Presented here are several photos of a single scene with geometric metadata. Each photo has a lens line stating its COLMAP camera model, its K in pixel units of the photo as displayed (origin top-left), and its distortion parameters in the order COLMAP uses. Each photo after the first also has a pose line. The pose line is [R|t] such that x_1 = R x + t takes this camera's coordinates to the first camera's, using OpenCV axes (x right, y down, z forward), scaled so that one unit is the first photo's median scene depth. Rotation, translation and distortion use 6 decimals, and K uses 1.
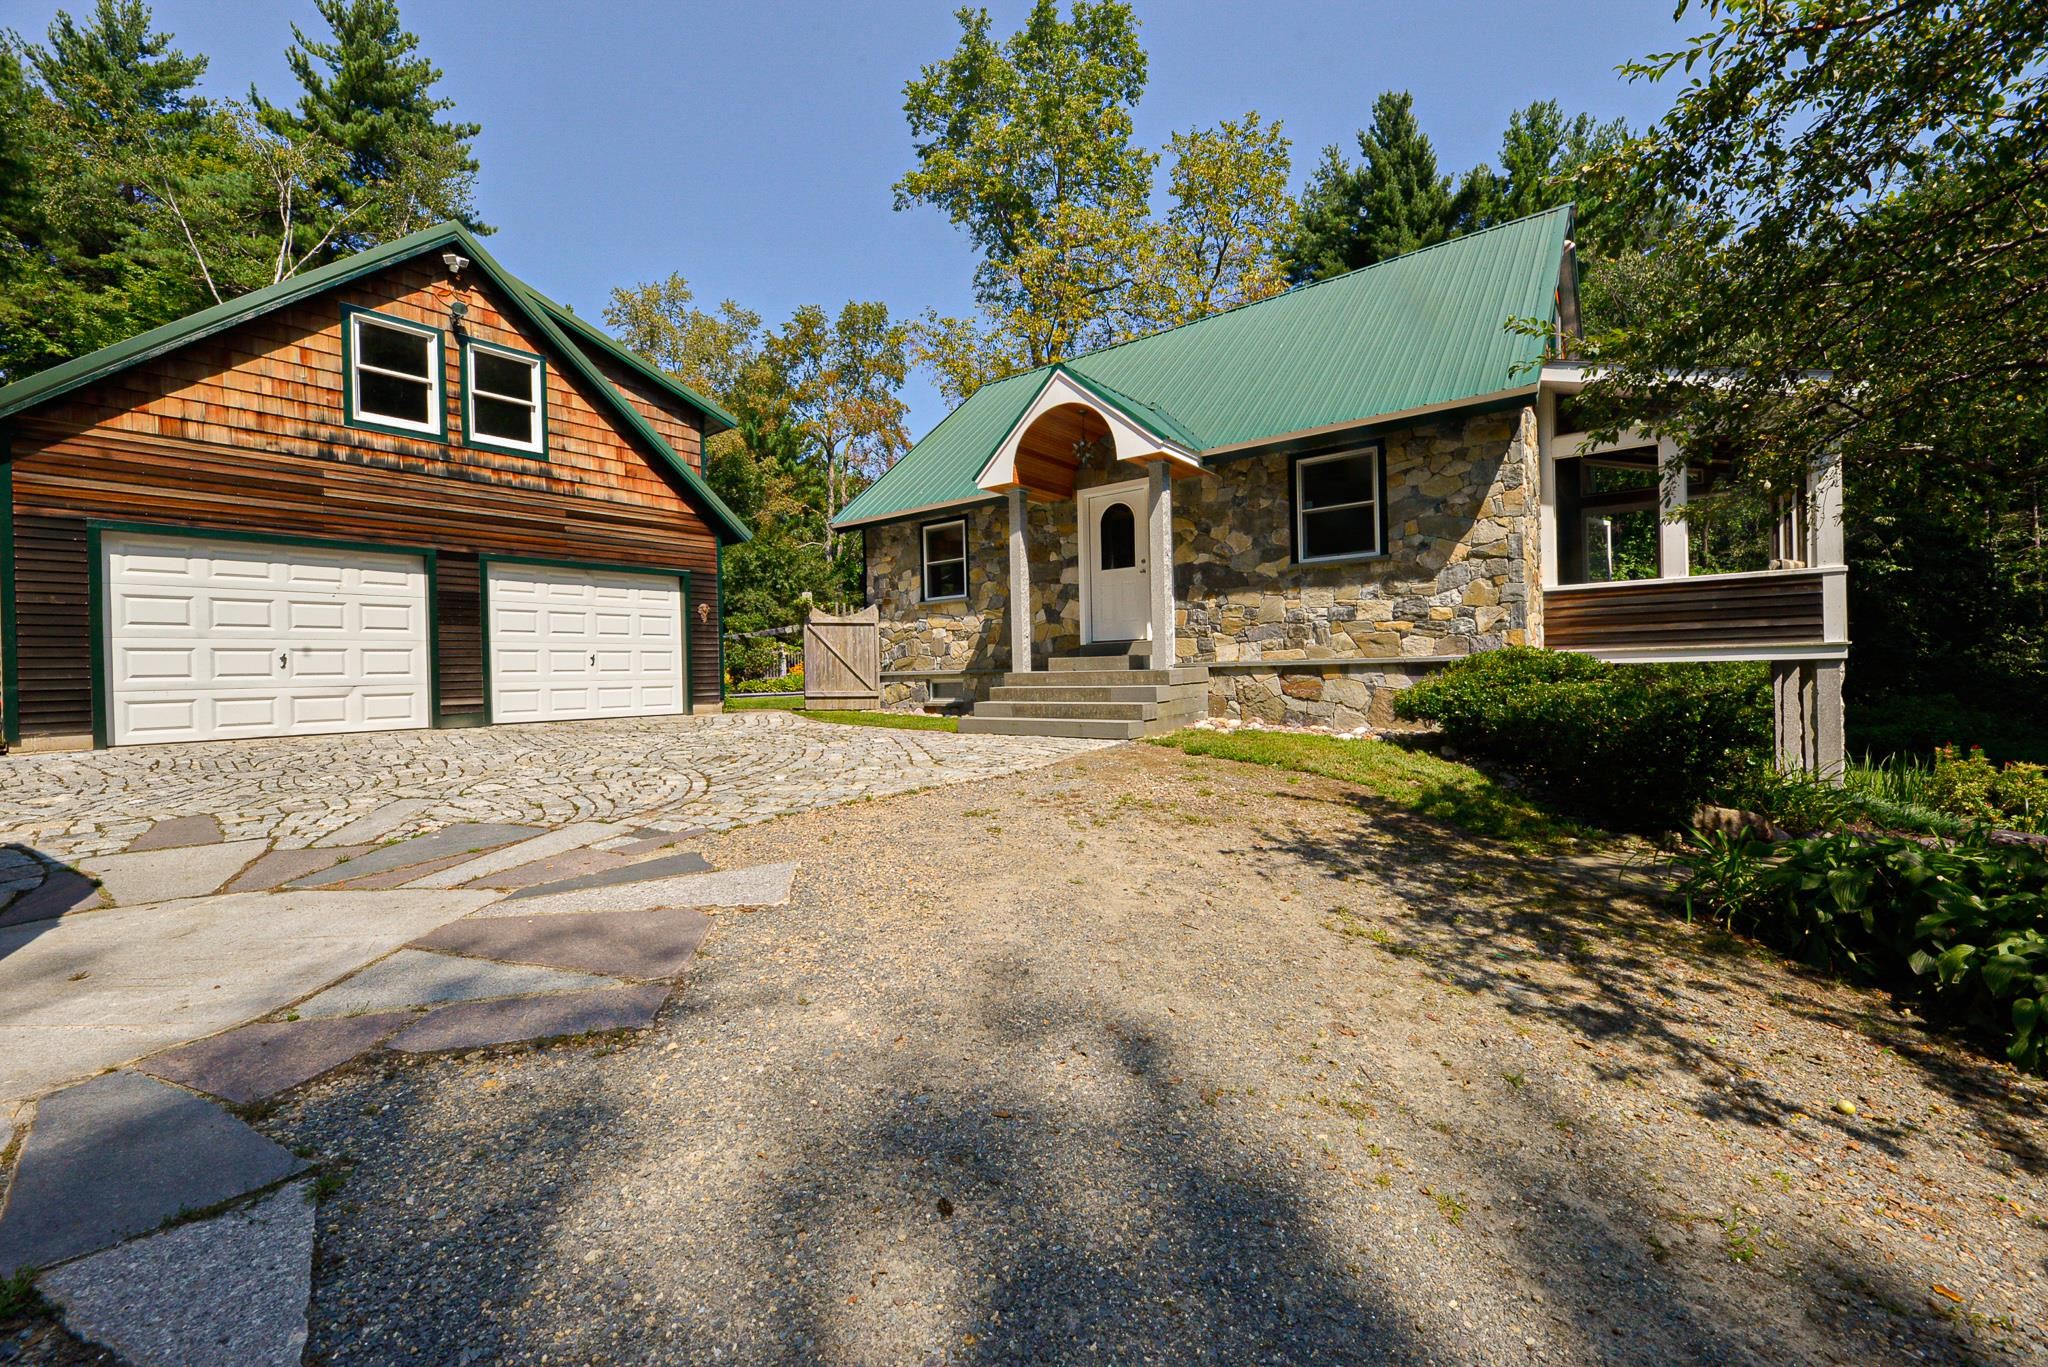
lens RADIAL K [[817.5, 0, 1020.5], [0, 817.5, 678.8], [0, 0, 1]] dist [0.000828, -0.003400]
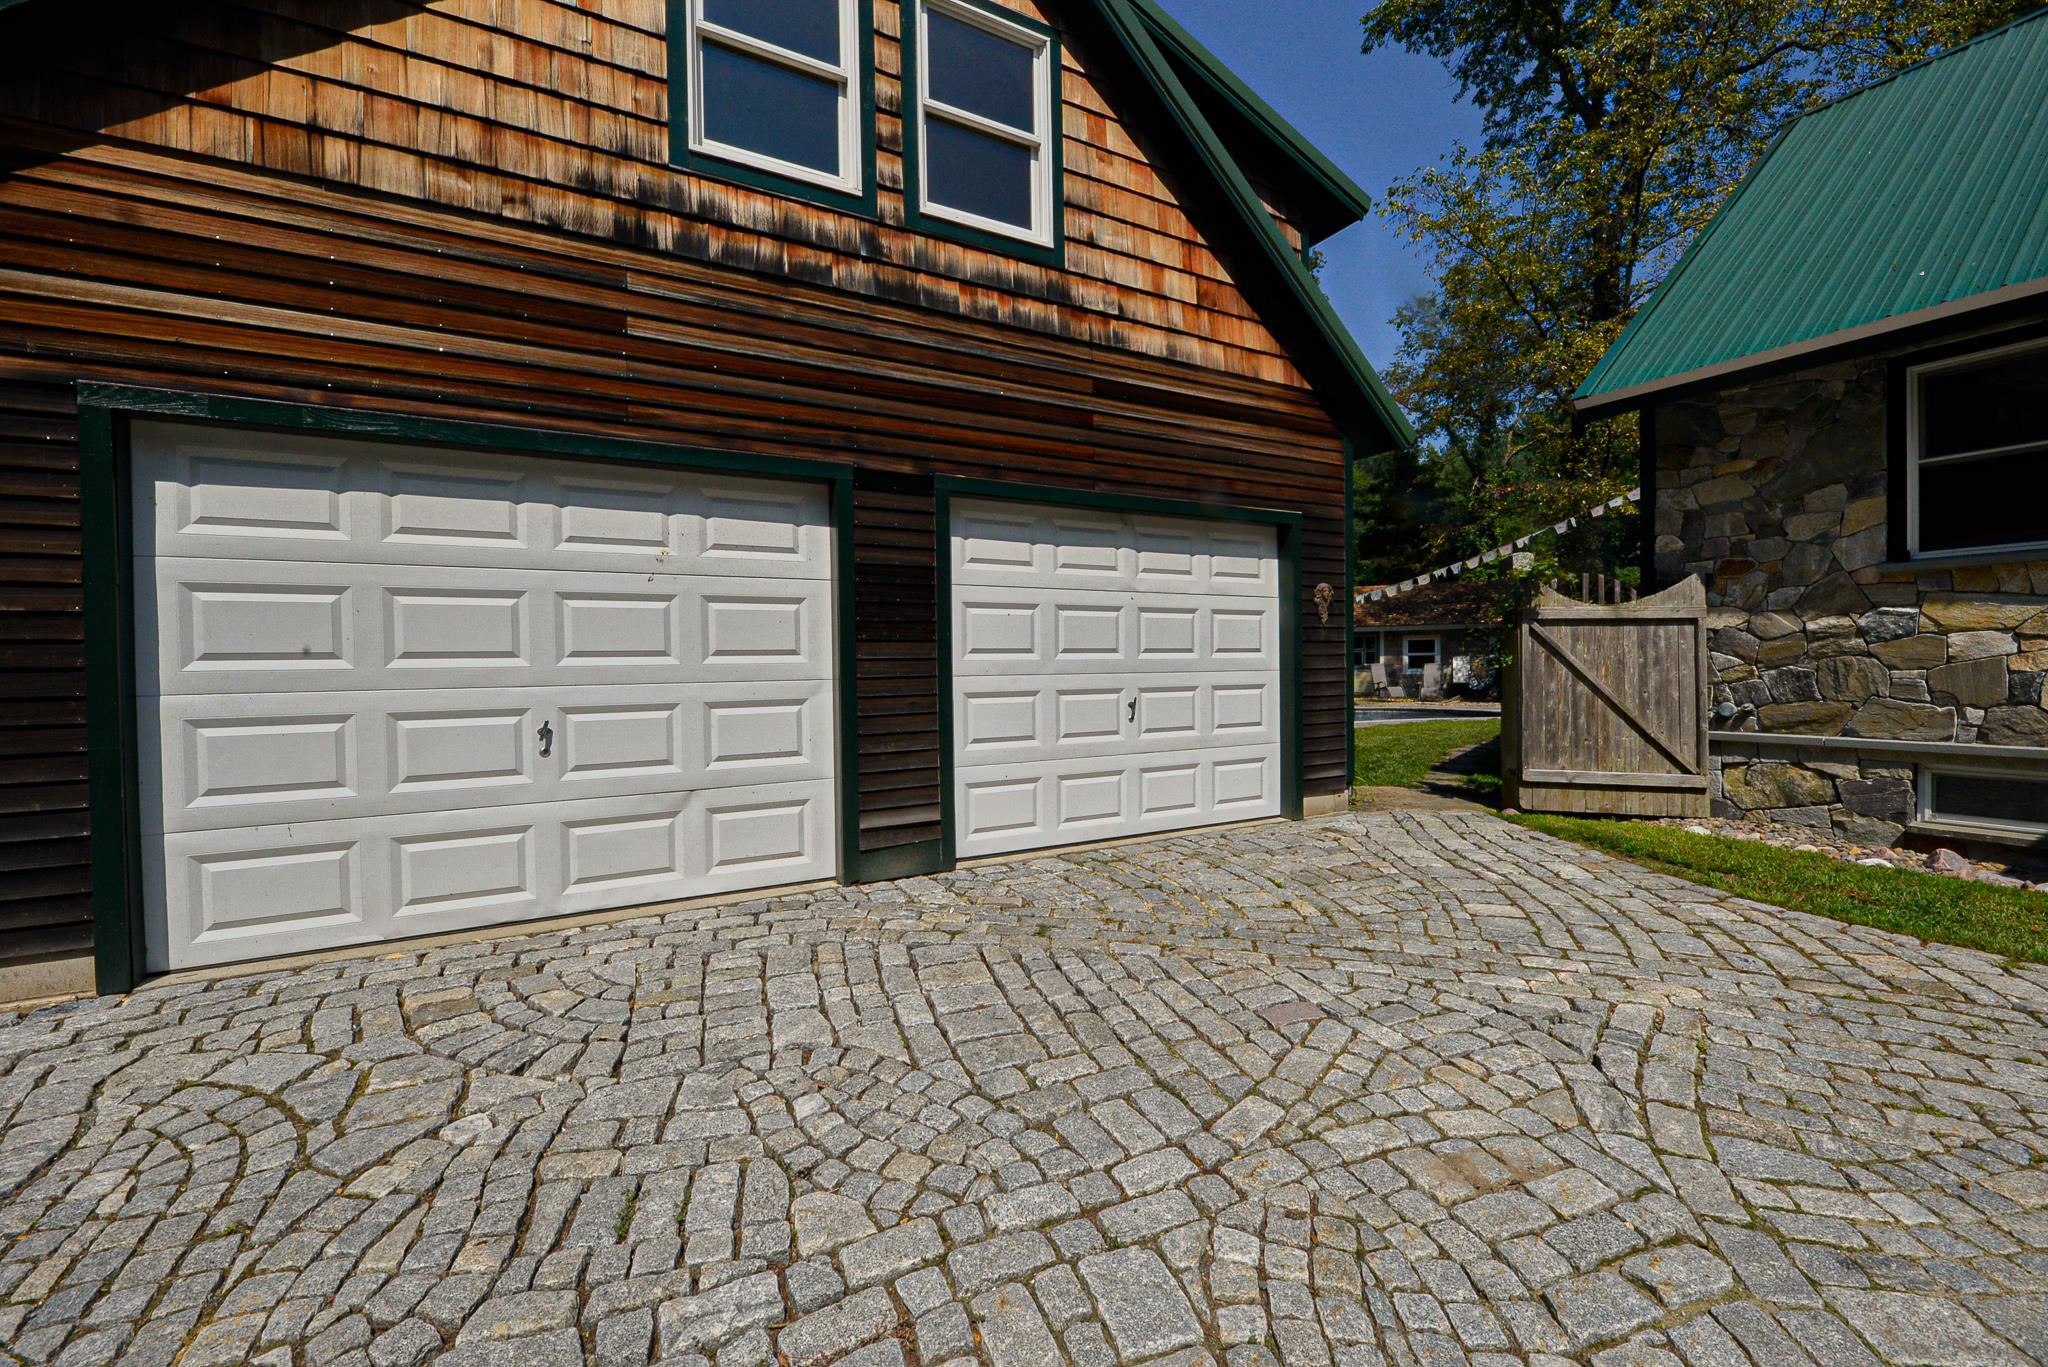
lens RADIAL K [[817.5, 0, 1020.5], [0, 817.5, 678.8], [0, 0, 1]] dist [0.000828, -0.003400]
pose [[0.919994, 0.015886, -0.391609, -0.446654], [-0.009802, 0.999798, 0.017529, -0.053032], [0.391809, -0.012288, 0.919965, 0.613722]]
